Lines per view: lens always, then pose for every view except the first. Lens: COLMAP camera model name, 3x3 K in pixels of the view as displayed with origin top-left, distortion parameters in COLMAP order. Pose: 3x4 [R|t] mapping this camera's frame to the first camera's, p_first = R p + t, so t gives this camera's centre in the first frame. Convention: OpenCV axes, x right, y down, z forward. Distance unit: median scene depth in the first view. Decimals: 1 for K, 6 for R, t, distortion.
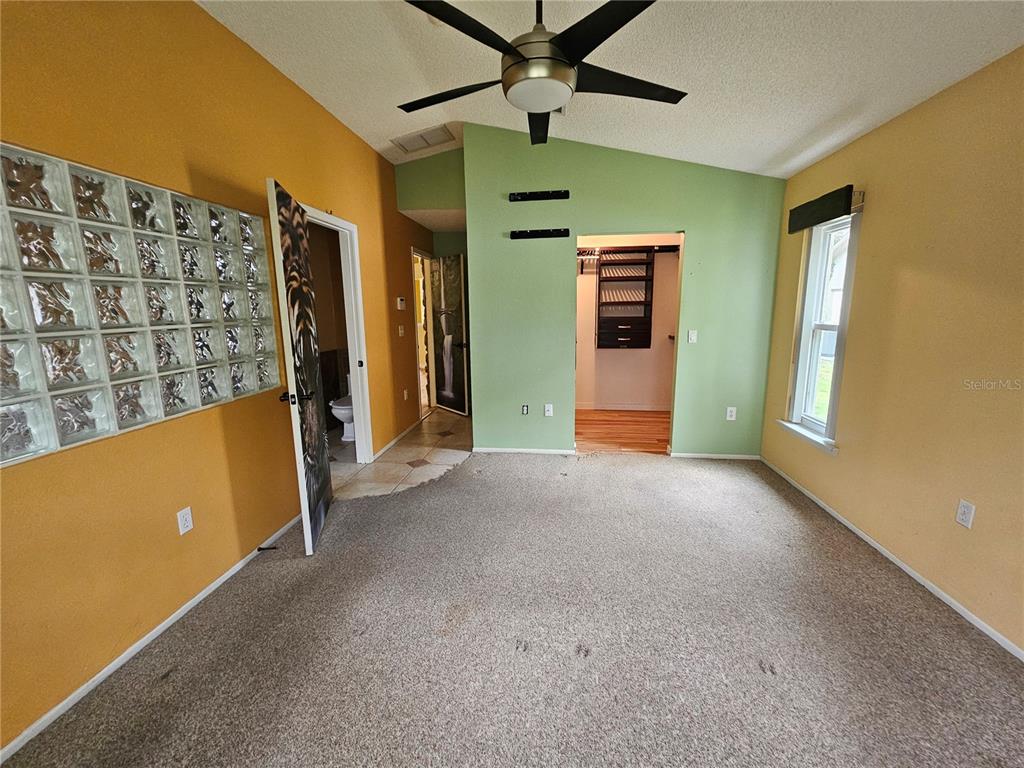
lens RADIAL K [[419.2, 0, 510.8], [0, 419.2, 383.9], [0, 0, 1]] dist [0.003261, 0.000154]
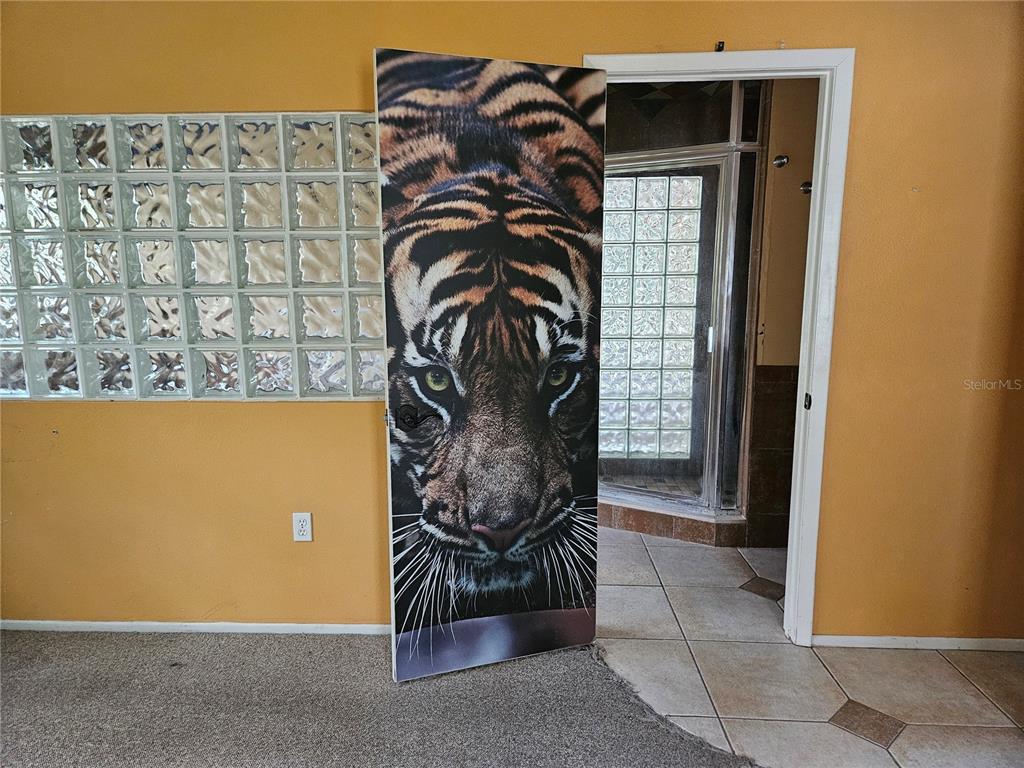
lens RADIAL K [[691.1, 0, 511.3], [0, 691.1, 383.1], [0, 0, 1]] dist [0.034331, -0.000415]
pose [[0.073512, 0.167349, -0.983153, 0.337516], [-0.174968, 0.972694, 0.152486, -0.141415], [0.981826, 0.160811, 0.100786, 0.782811]]
